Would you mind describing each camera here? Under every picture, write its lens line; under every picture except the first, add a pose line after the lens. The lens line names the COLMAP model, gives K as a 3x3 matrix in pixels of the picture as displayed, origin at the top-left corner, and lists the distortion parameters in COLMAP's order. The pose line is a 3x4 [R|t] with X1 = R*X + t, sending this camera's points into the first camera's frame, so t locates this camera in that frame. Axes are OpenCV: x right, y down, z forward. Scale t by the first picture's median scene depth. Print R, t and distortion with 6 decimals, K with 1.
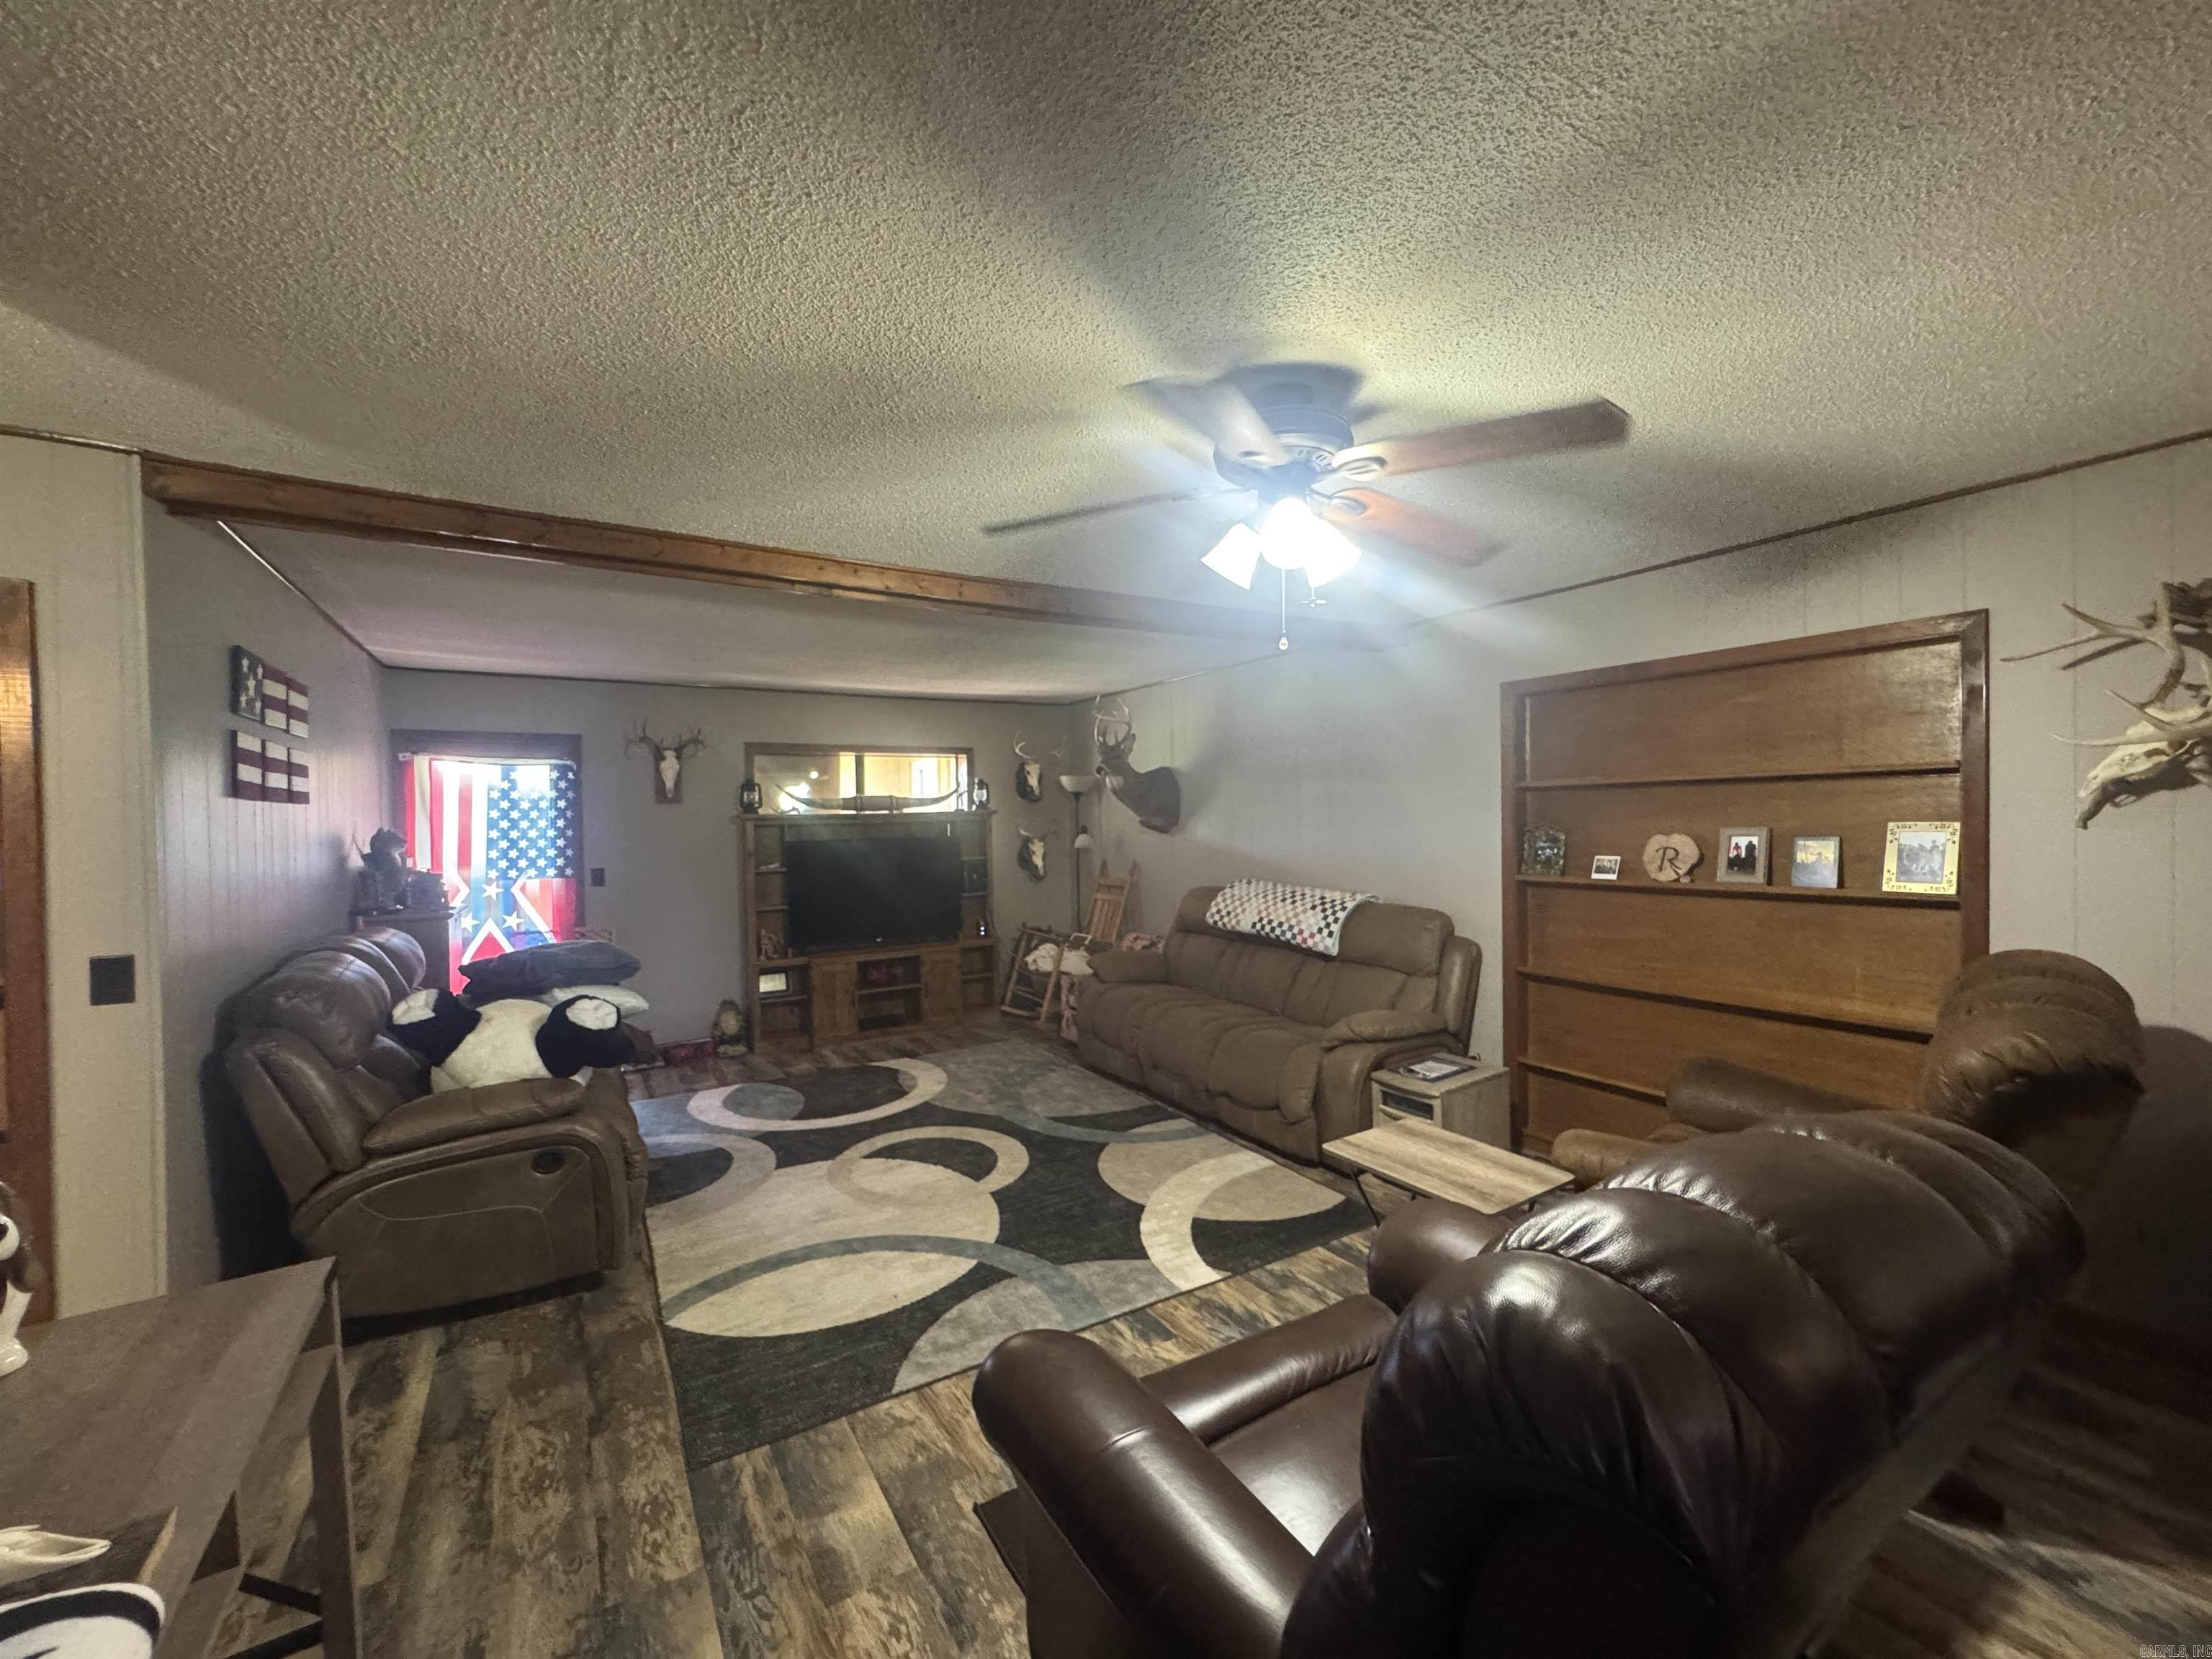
lens RADIAL K [[892.1, 0, 1096.1], [0, 892.1, 830.3], [0, 0, 1]] dist [-0.001912, -0.001412]
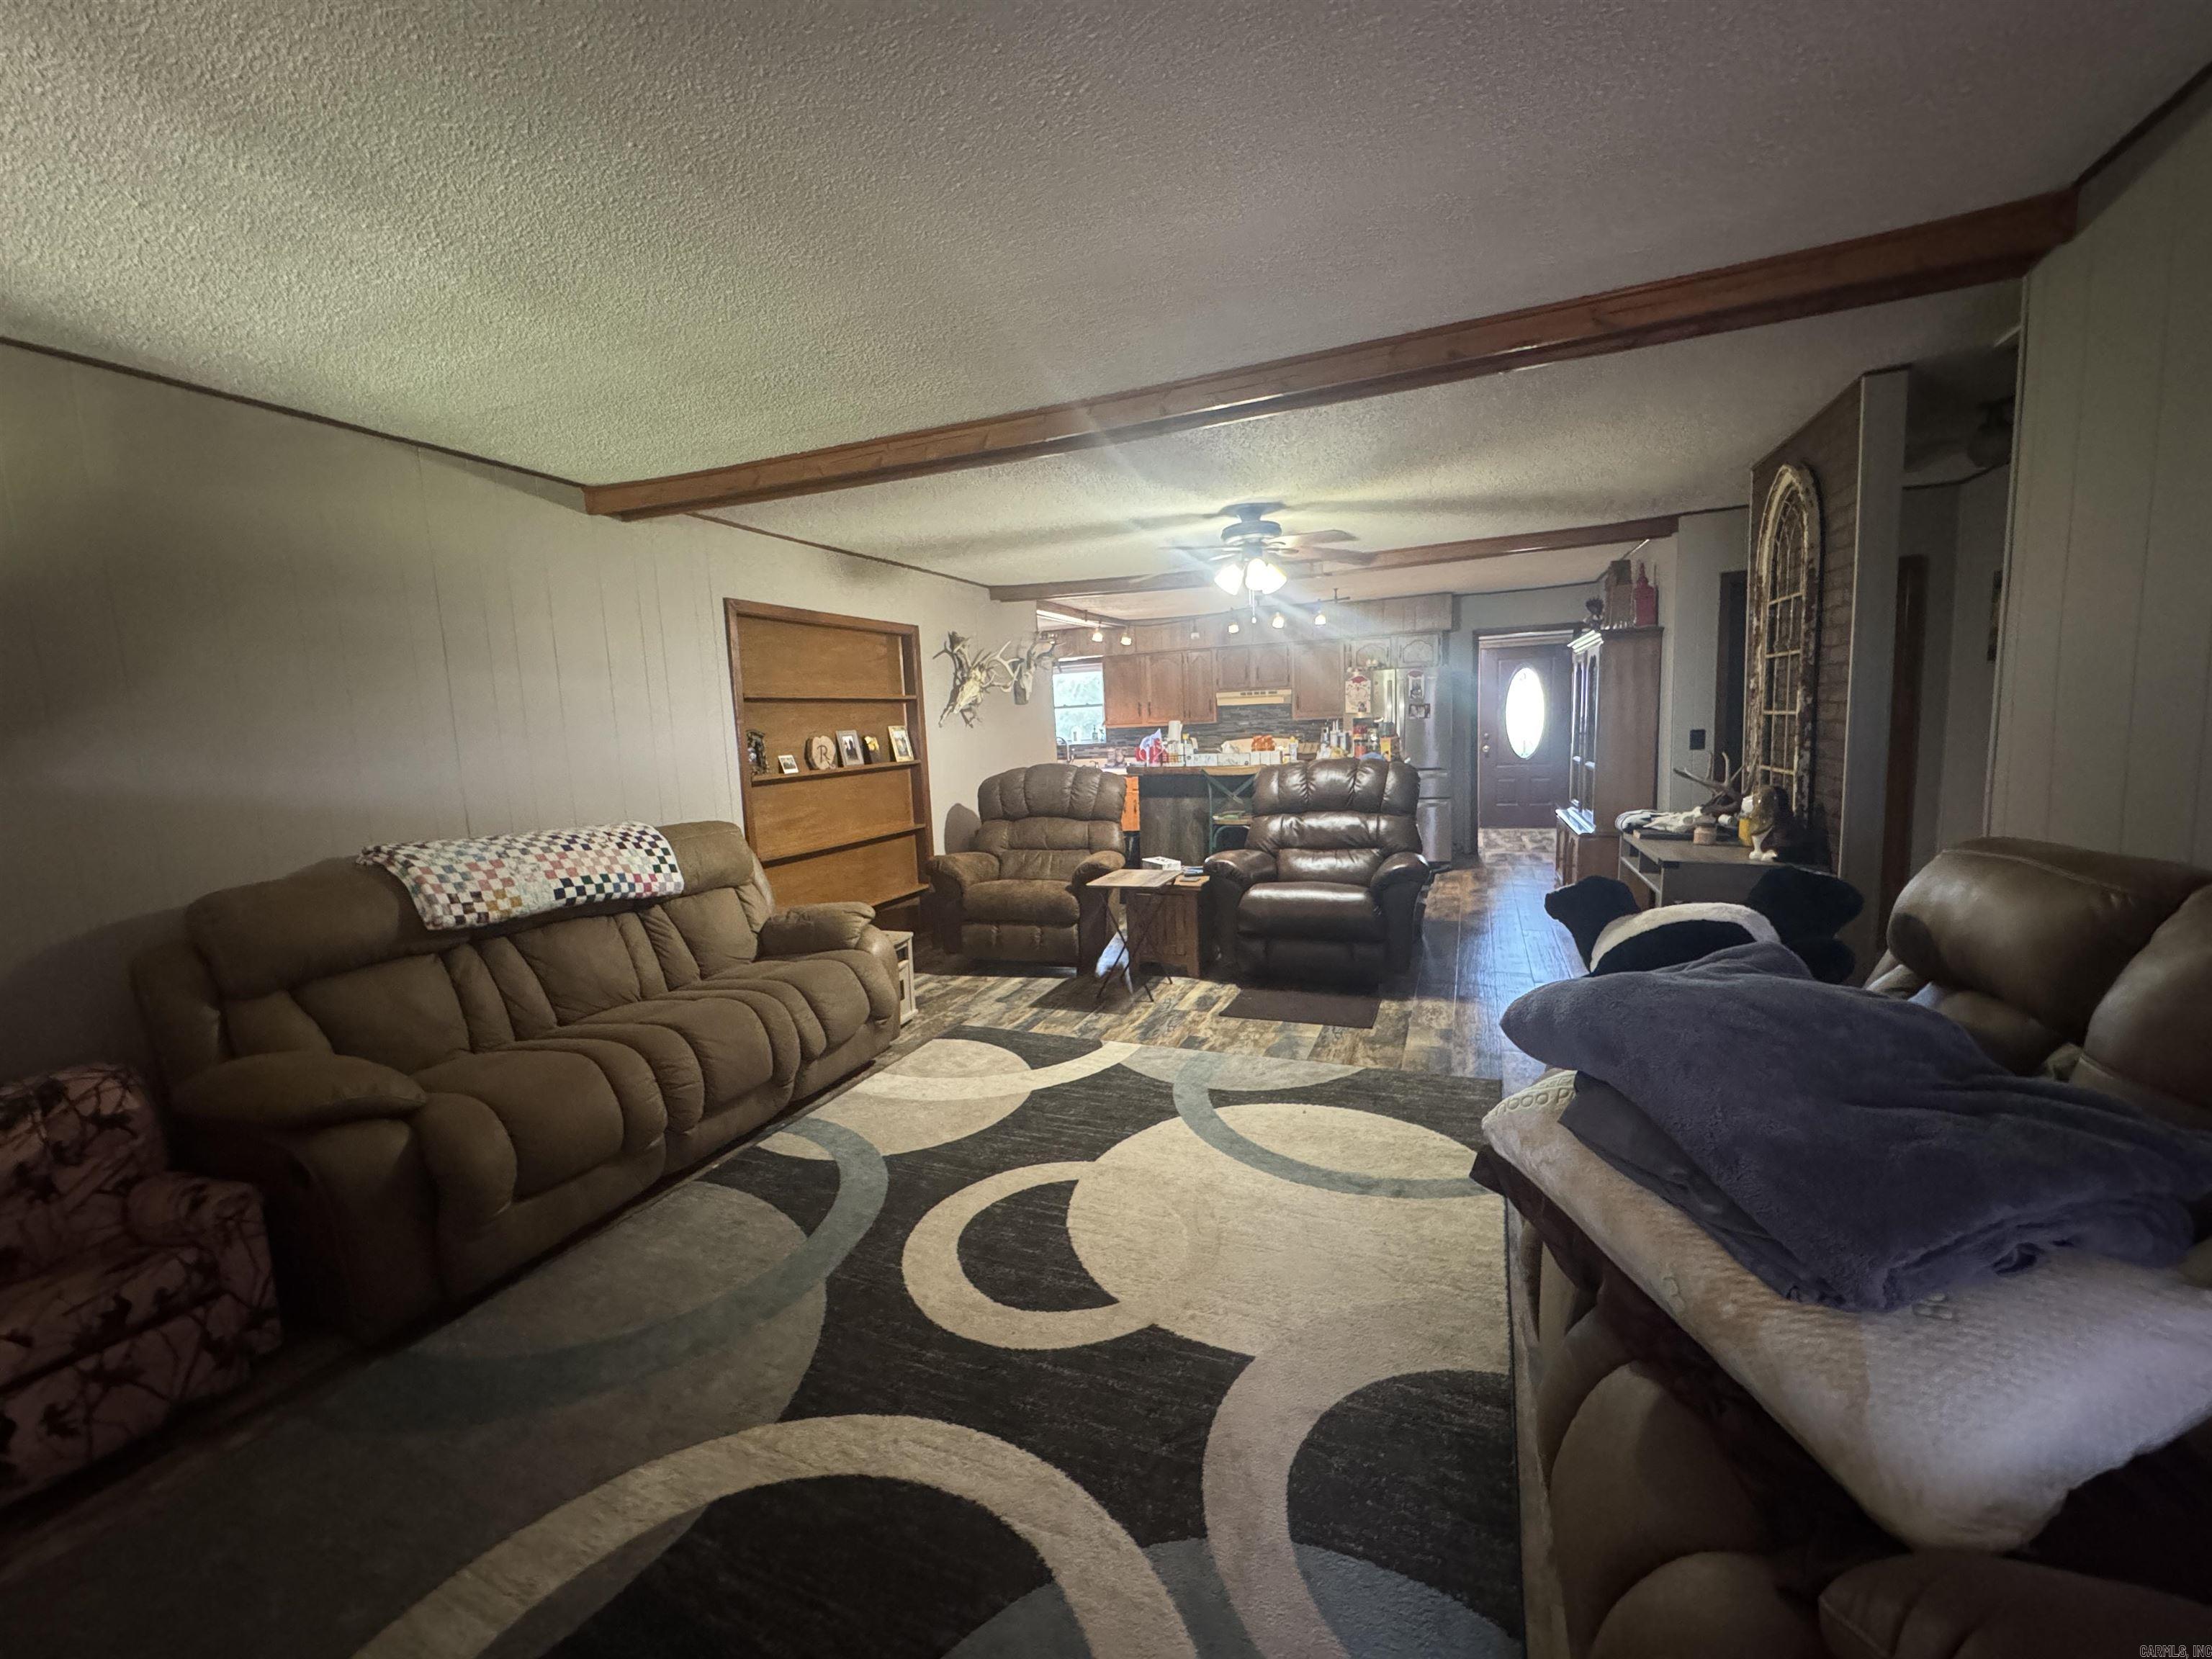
lens RADIAL K [[892.1, 0, 1097.0], [0, 892.1, 828.5], [0, 0, 1]] dist [-0.001912, -0.001412]
pose [[-0.592734, -0.054057, 0.803582, -0.735629], [0.060611, 0.991922, 0.111434, 0.017509], [-0.803115, 0.114757, -0.584669, 1.406012]]
